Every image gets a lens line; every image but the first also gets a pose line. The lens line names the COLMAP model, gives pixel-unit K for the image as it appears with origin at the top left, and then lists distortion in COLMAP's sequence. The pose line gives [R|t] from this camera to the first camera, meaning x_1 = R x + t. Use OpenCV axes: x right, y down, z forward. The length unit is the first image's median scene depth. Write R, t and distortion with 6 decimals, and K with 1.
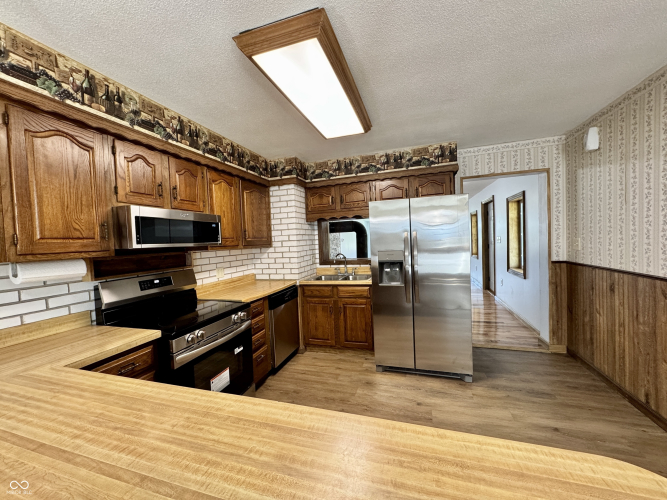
lens RADIAL K [[265.6, 0, 333.5], [0, 265.6, 250.0], [0, 0, 1]] dist [-0.000888, -0.000050]
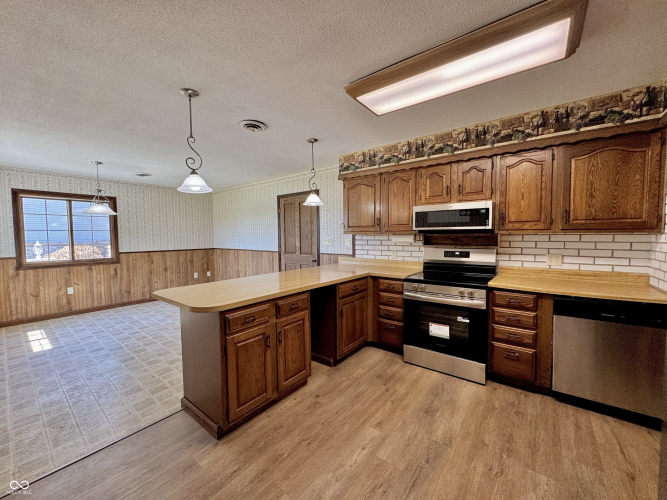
lens RADIAL K [[265.6, 0, 333.5], [0, 265.6, 250.0], [0, 0, 1]] dist [-0.000888, -0.000050]
pose [[-0.342410, 0.095446, -0.934690, 0.800168], [-0.013527, 0.994223, 0.106480, -0.038424], [0.939453, 0.049103, -0.339141, 0.761418]]
